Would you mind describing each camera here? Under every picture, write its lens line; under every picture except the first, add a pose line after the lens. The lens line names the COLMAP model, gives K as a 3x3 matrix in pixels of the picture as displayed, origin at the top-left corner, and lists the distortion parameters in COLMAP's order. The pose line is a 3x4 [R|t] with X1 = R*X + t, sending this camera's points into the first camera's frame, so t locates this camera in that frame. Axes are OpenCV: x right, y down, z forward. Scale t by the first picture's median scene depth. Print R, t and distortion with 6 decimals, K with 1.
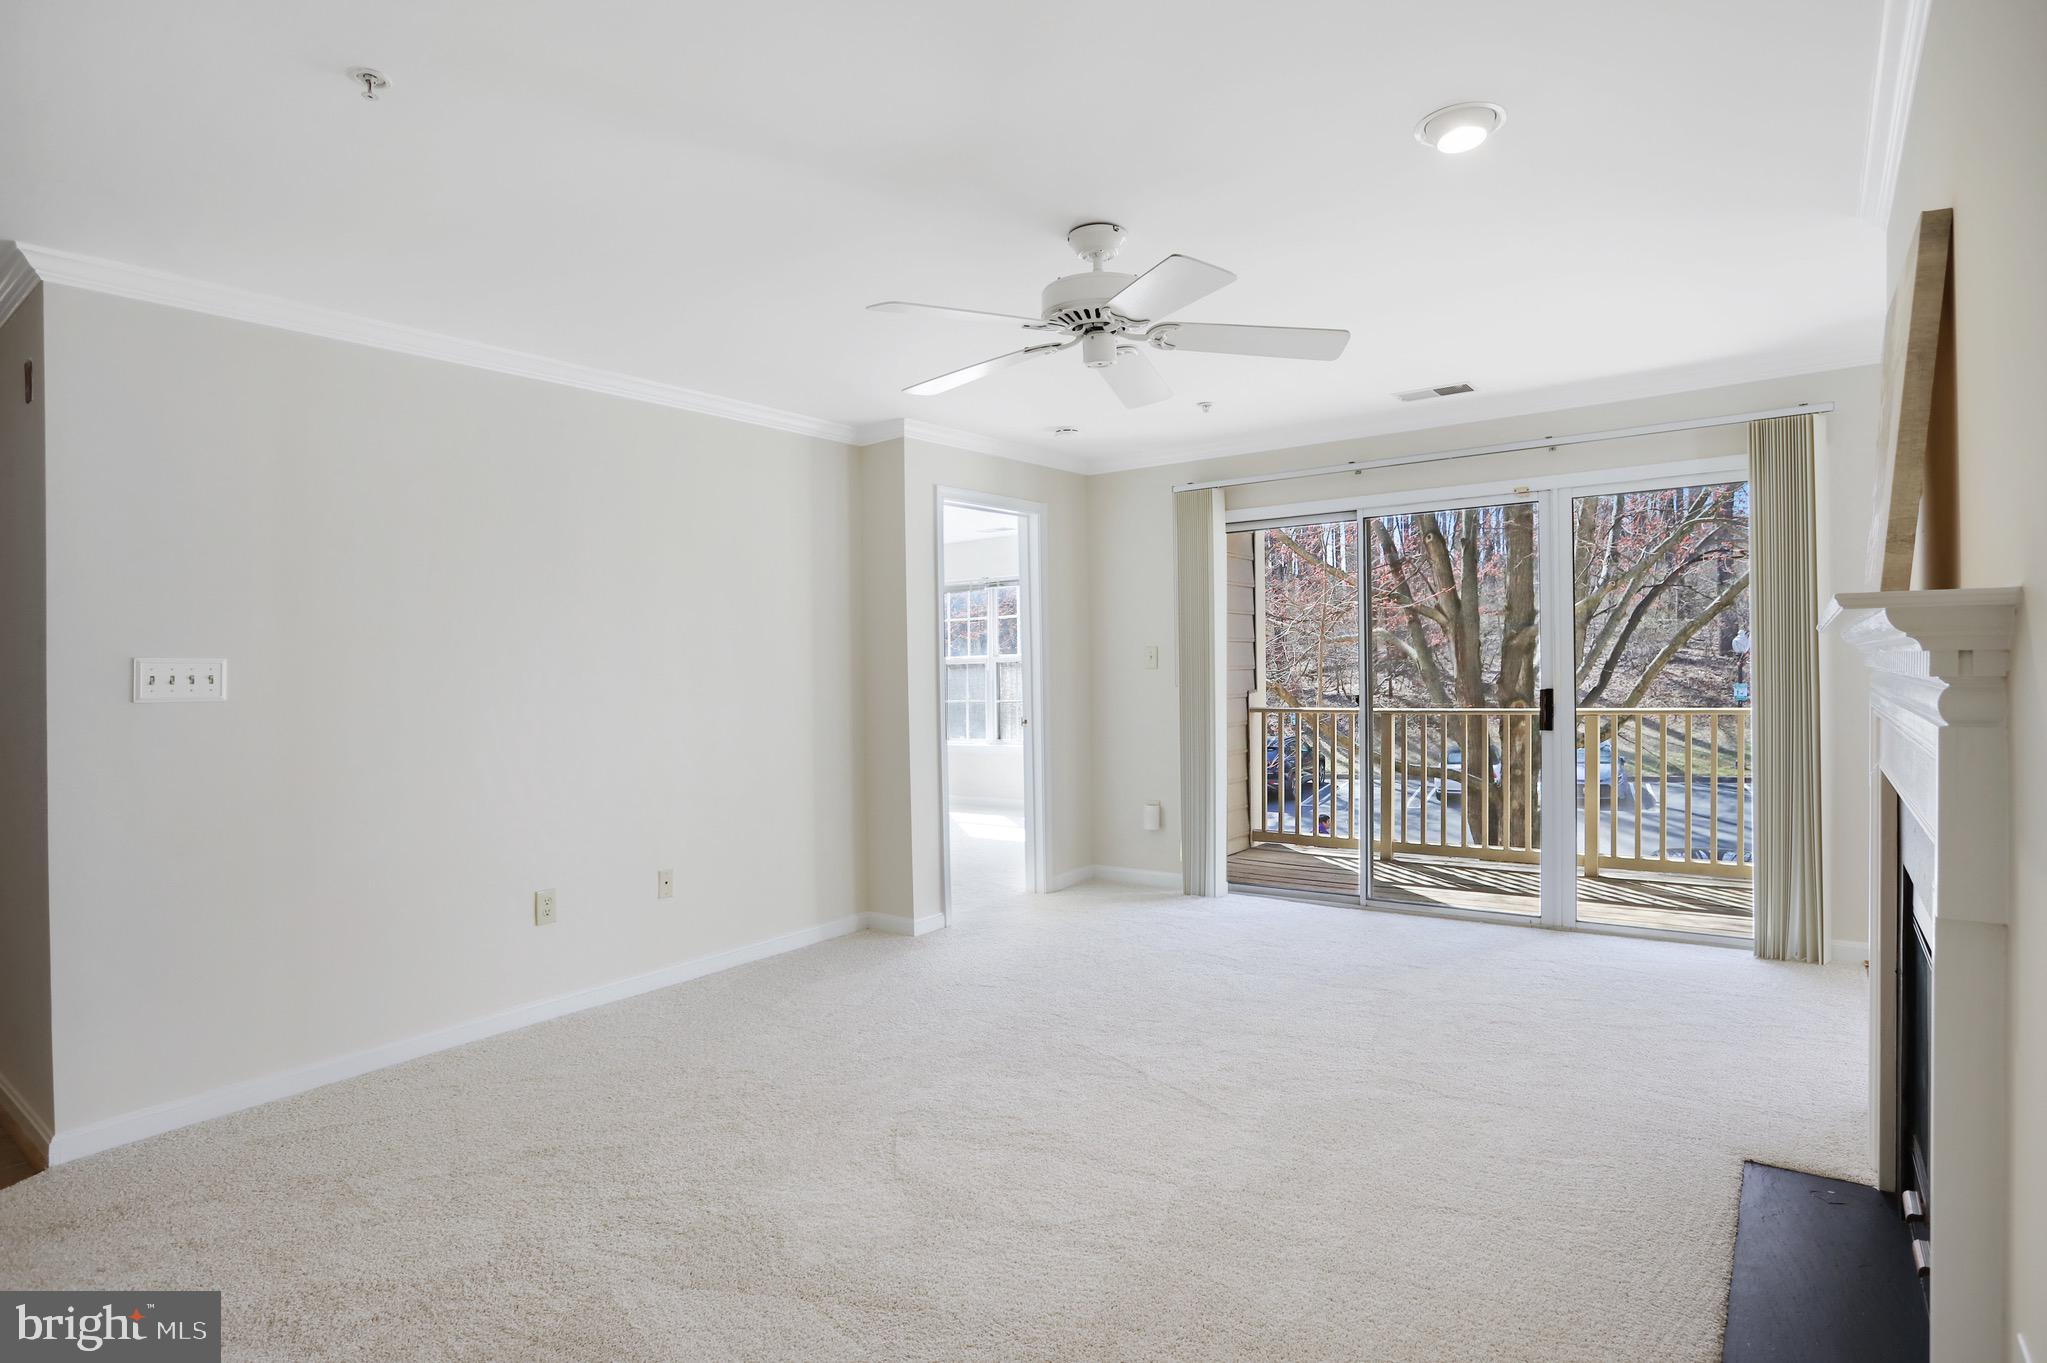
lens RADIAL K [[1084.0, 0, 1033.6], [0, 1084.0, 679.0], [0, 0, 1]] dist [-0.079893, 0.049038]
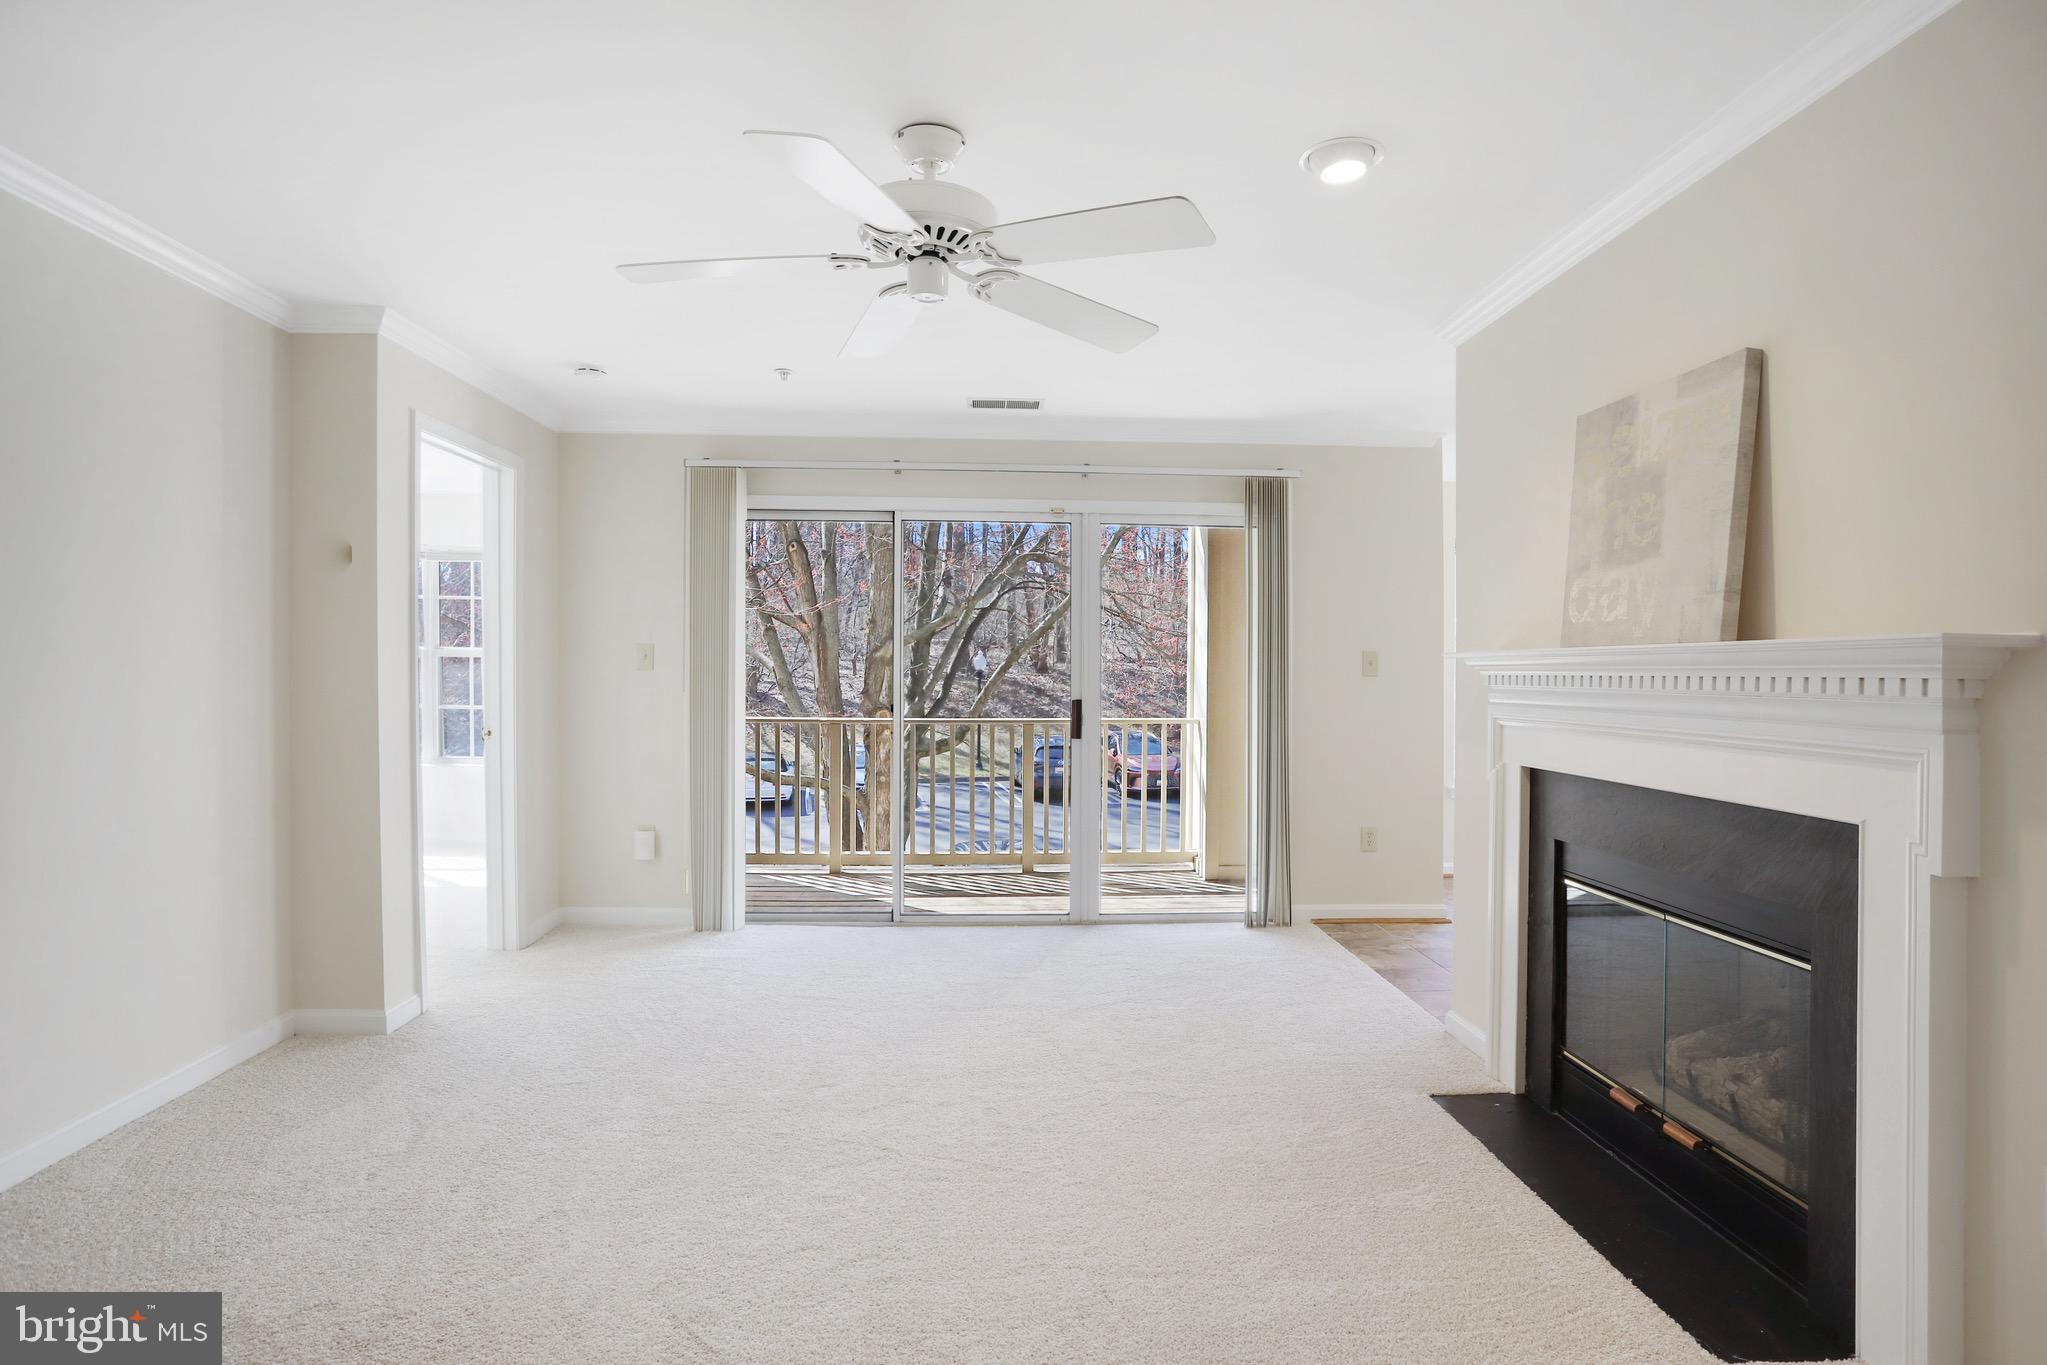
lens RADIAL K [[1084.0, 0, 1033.6], [0, 1084.0, 680.0], [0, 0, 1]] dist [-0.079893, 0.049038]
pose [[0.763901, 0.024540, 0.644866, -0.217977], [-0.020169, 0.999696, -0.014150, 0.005087], [-0.645018, -0.002197, 0.764164, 0.173179]]
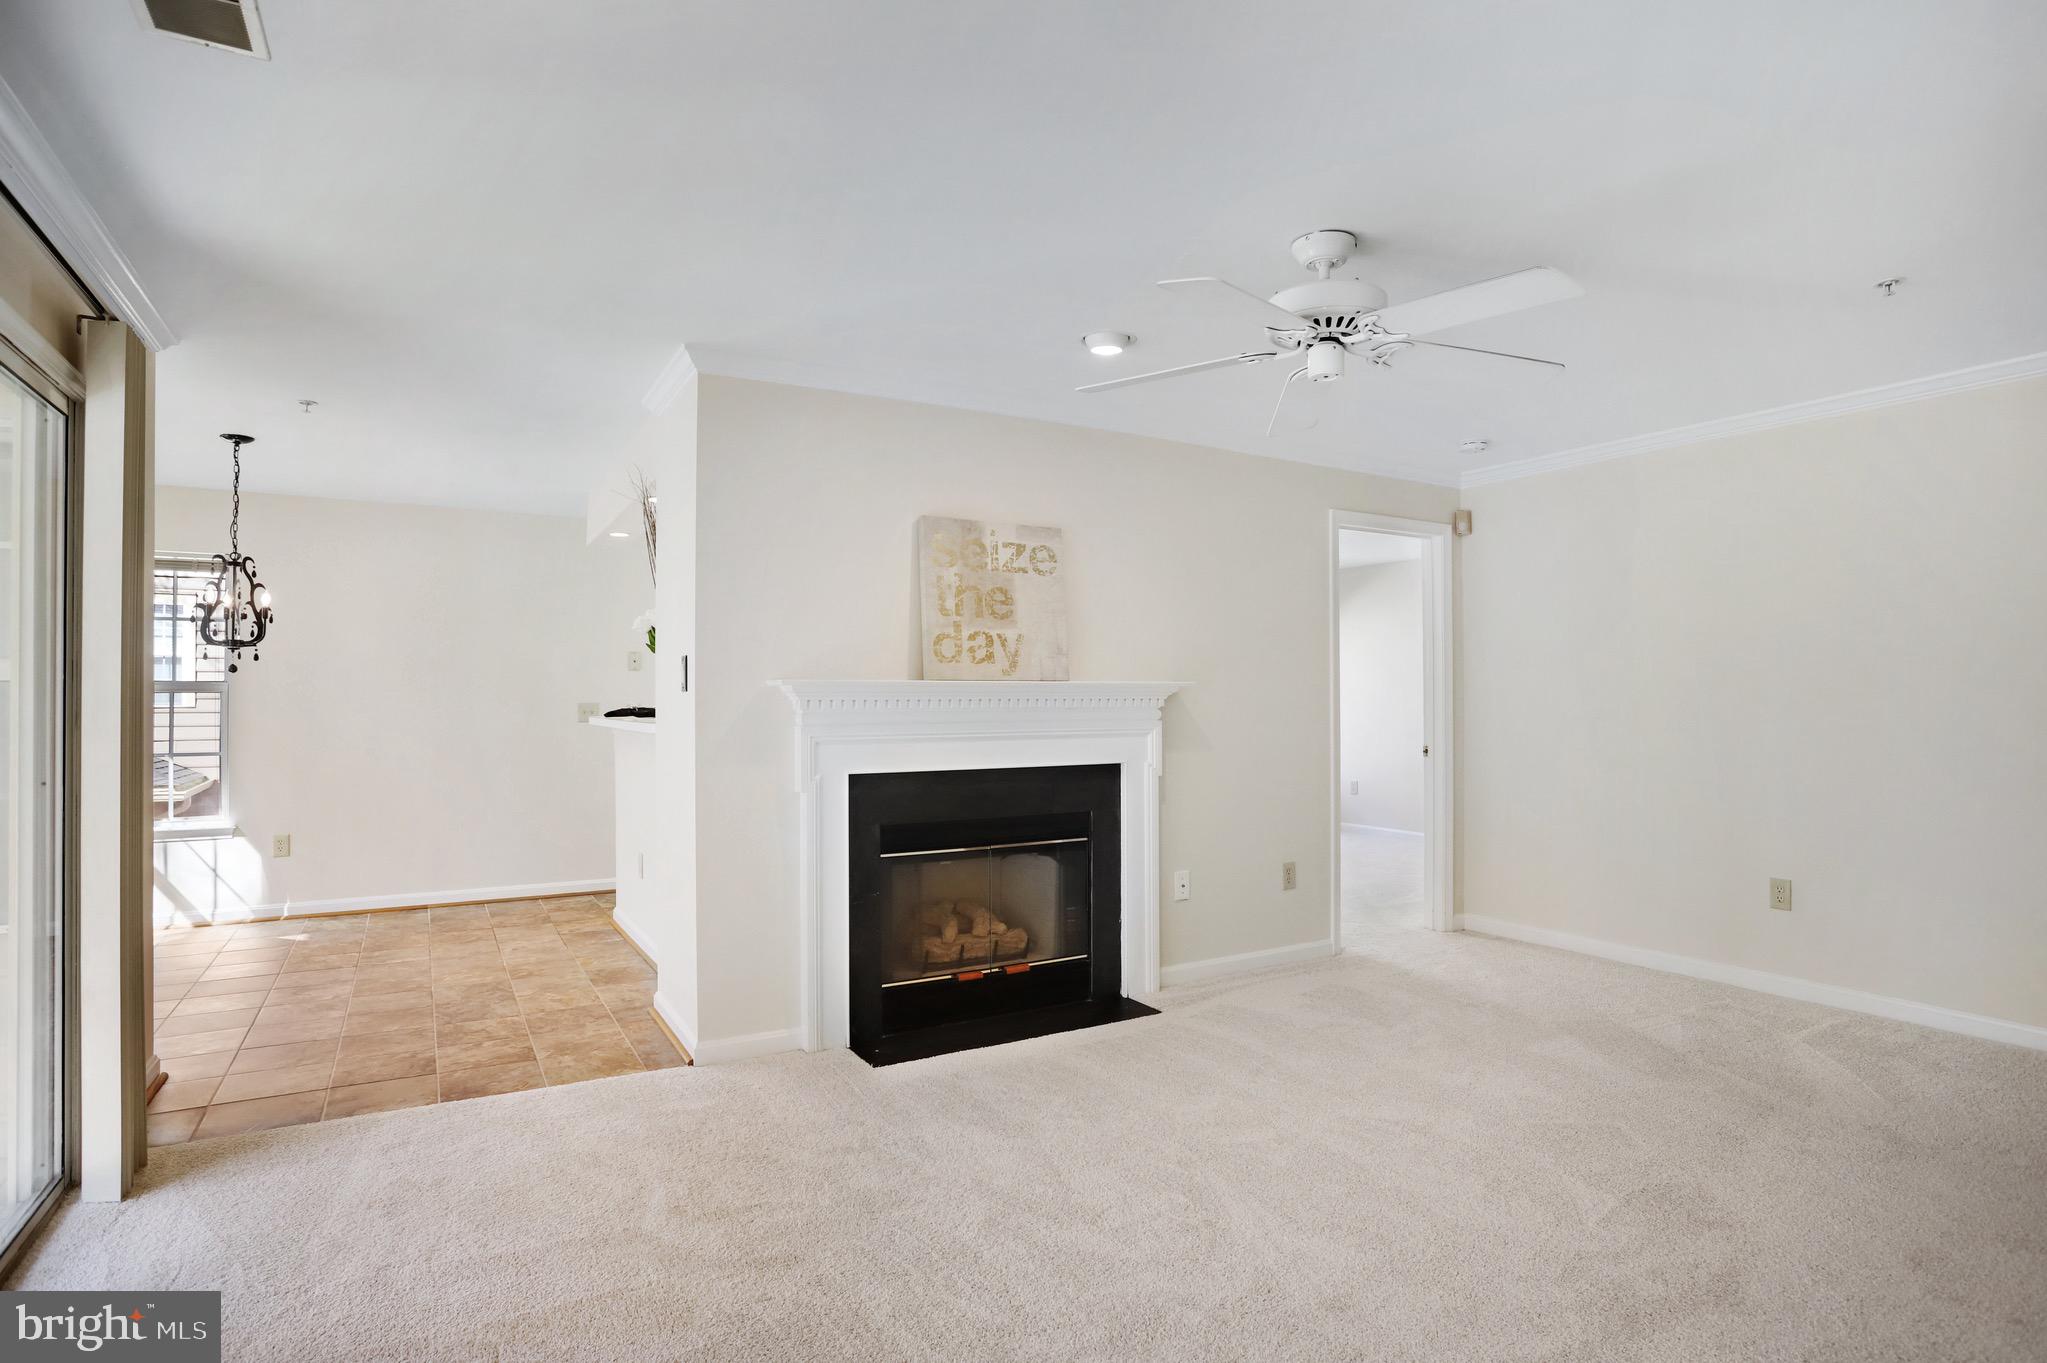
lens RADIAL K [[1084.0, 0, 1033.6], [0, 1084.0, 679.0], [0, 0, 1]] dist [-0.079893, 0.049038]
pose [[-0.929943, 0.022686, 0.367004, -0.024072], [0.022443, 0.999736, -0.004928, -0.018564], [-0.367019, 0.003654, -0.930206, 1.050251]]
